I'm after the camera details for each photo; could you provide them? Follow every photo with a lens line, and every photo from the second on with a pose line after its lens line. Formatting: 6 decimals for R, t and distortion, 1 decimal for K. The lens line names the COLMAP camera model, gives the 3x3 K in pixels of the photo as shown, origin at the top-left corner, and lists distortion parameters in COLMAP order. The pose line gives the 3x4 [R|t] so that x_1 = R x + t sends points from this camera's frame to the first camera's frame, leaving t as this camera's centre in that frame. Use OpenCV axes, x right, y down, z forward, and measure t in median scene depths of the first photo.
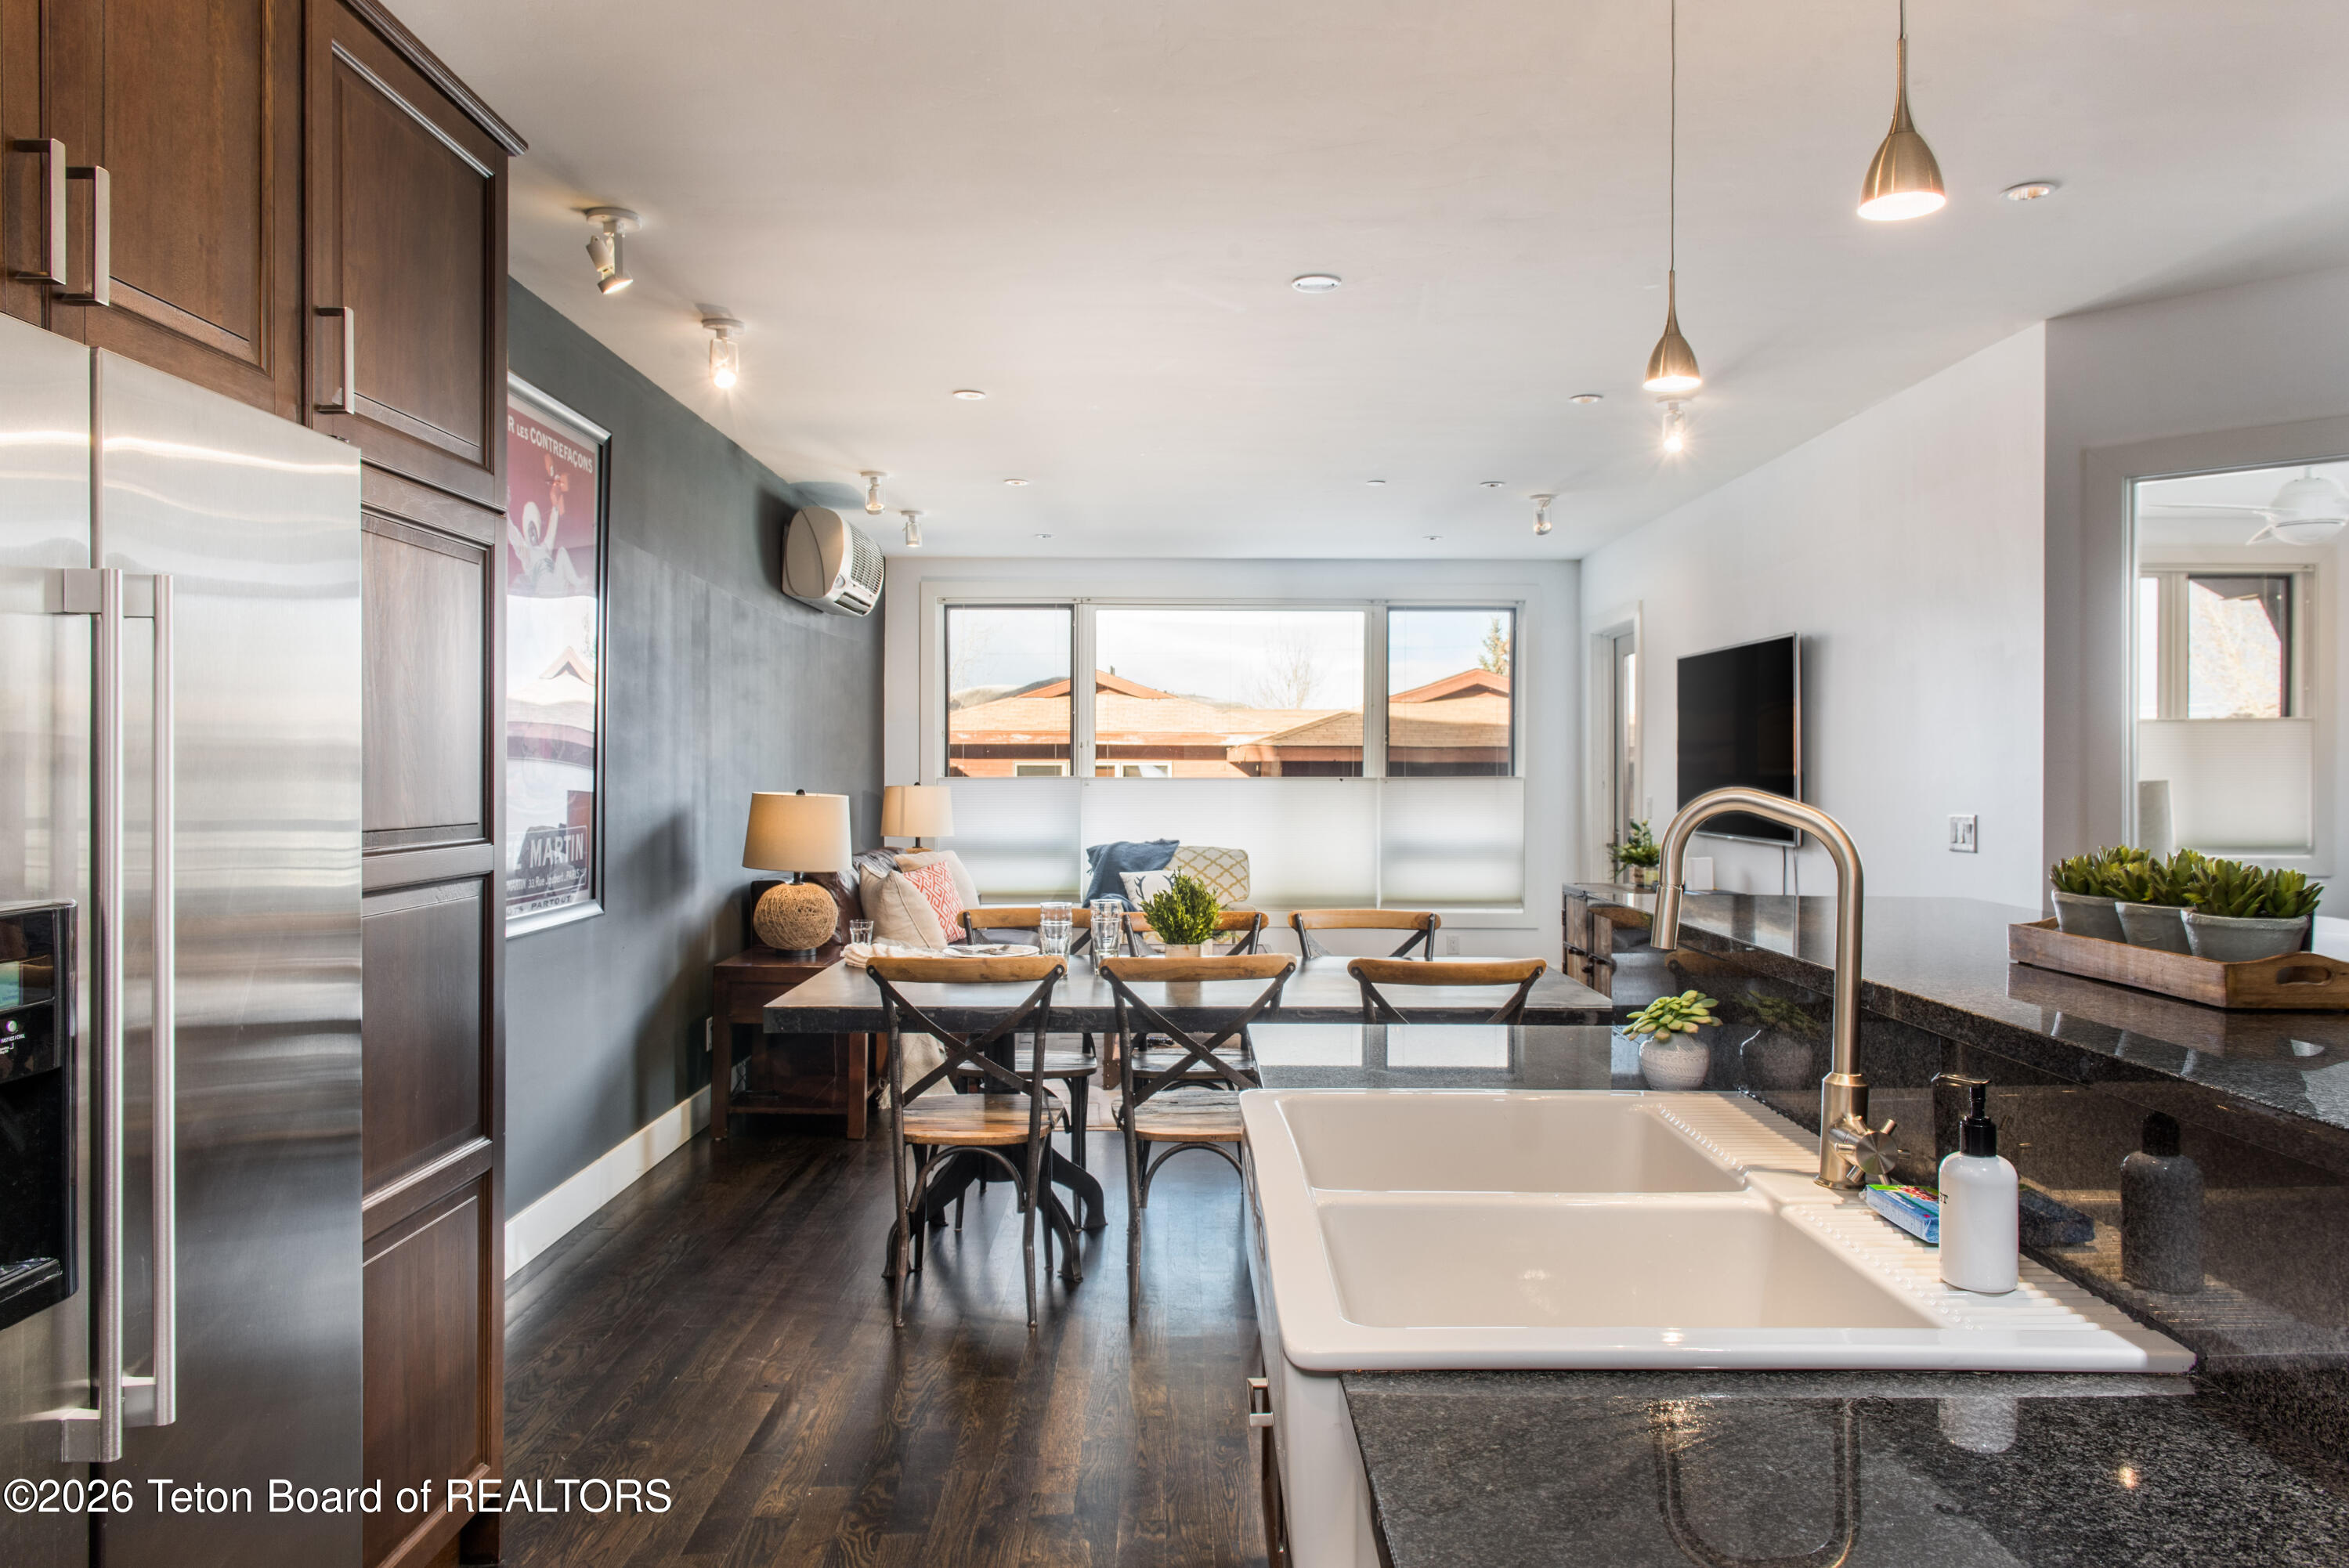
lens RADIAL K [[1601.7, 0, 1173.8], [0, 1601.7, 774.0], [0, 0, 1]] dist [-0.000662, -0.001627]
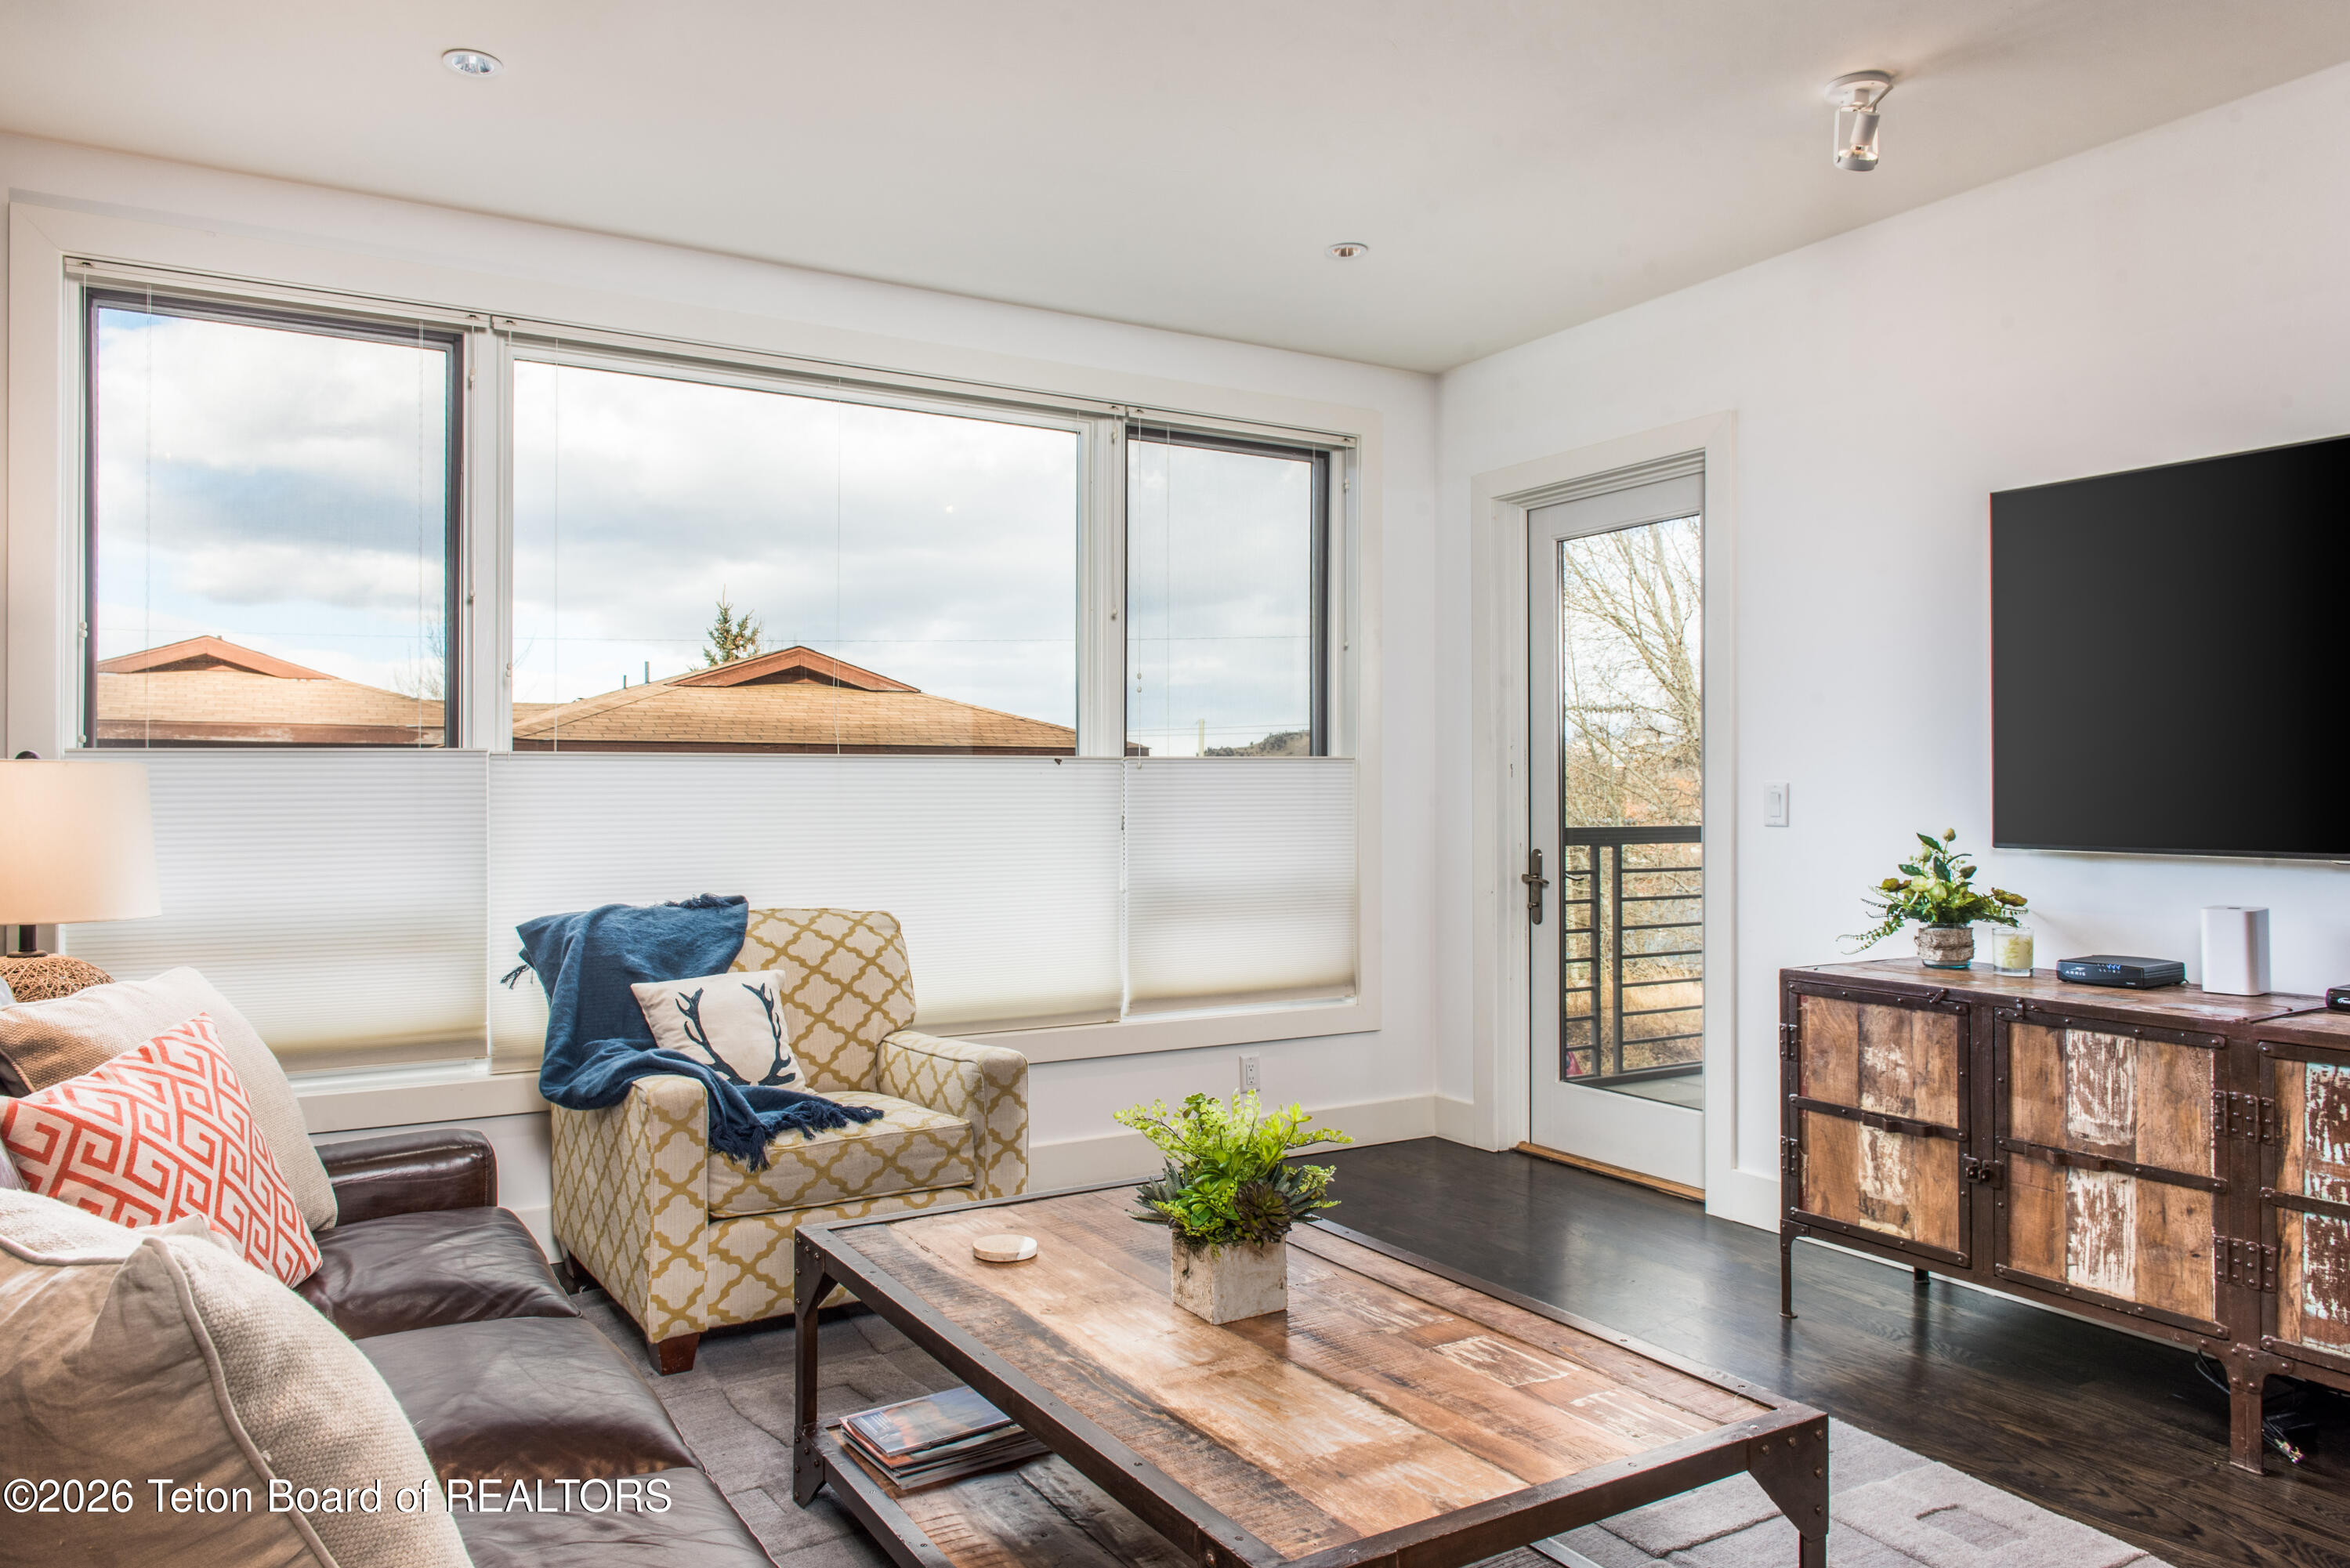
lens RADIAL K [[1602.4, 0, 1174.3], [0, 1602.4, 774.0], [0, 0, 1]] dist [-0.000662, -0.001627]
pose [[0.860996, 0.001359, 0.508611, -0.118373], [0.005003, 0.999925, -0.011141, 0.013968], [-0.508588, 0.012137, 0.860925, 0.573977]]
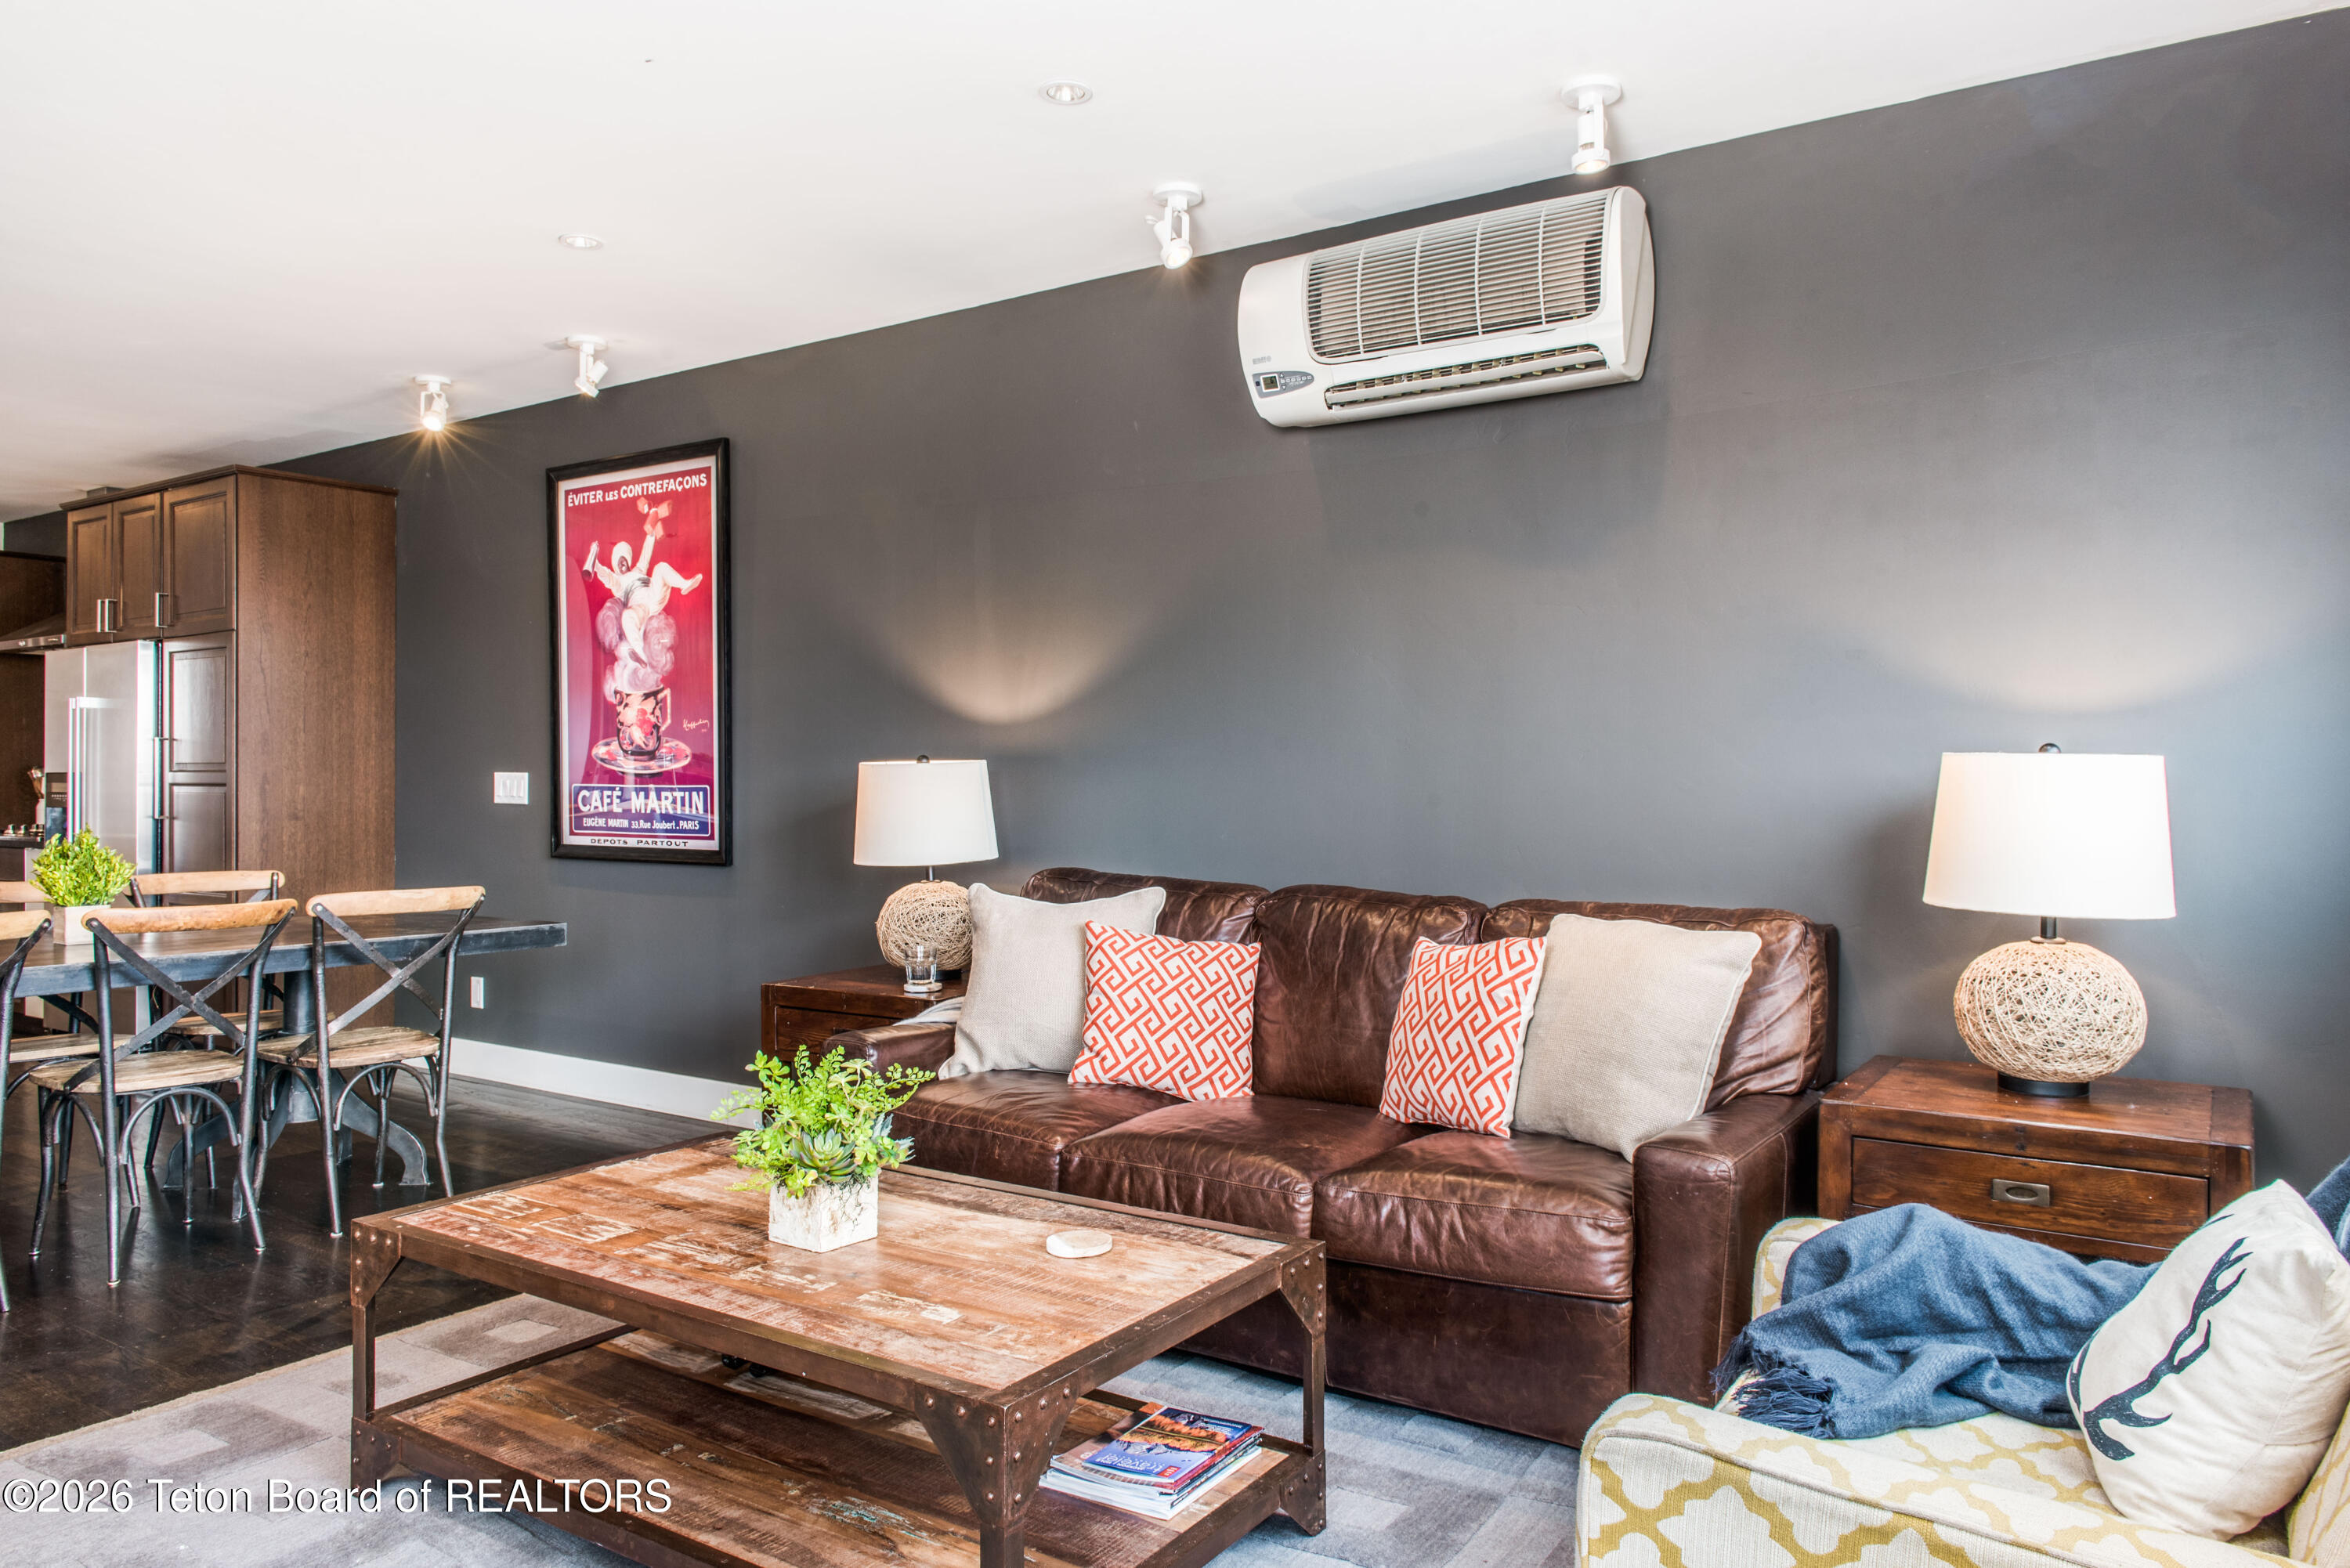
lens RADIAL K [[1572.5, 0, 1170.1], [0, 1572.5, 777.5], [0, 0, 1]] dist [-0.003628, -0.001692]
pose [[-0.565426, -0.004590, -0.824786, 0.198815], [-0.007714, 0.999970, -0.000276, 0.013135], [0.824763, 0.006207, -0.565445, 0.977870]]
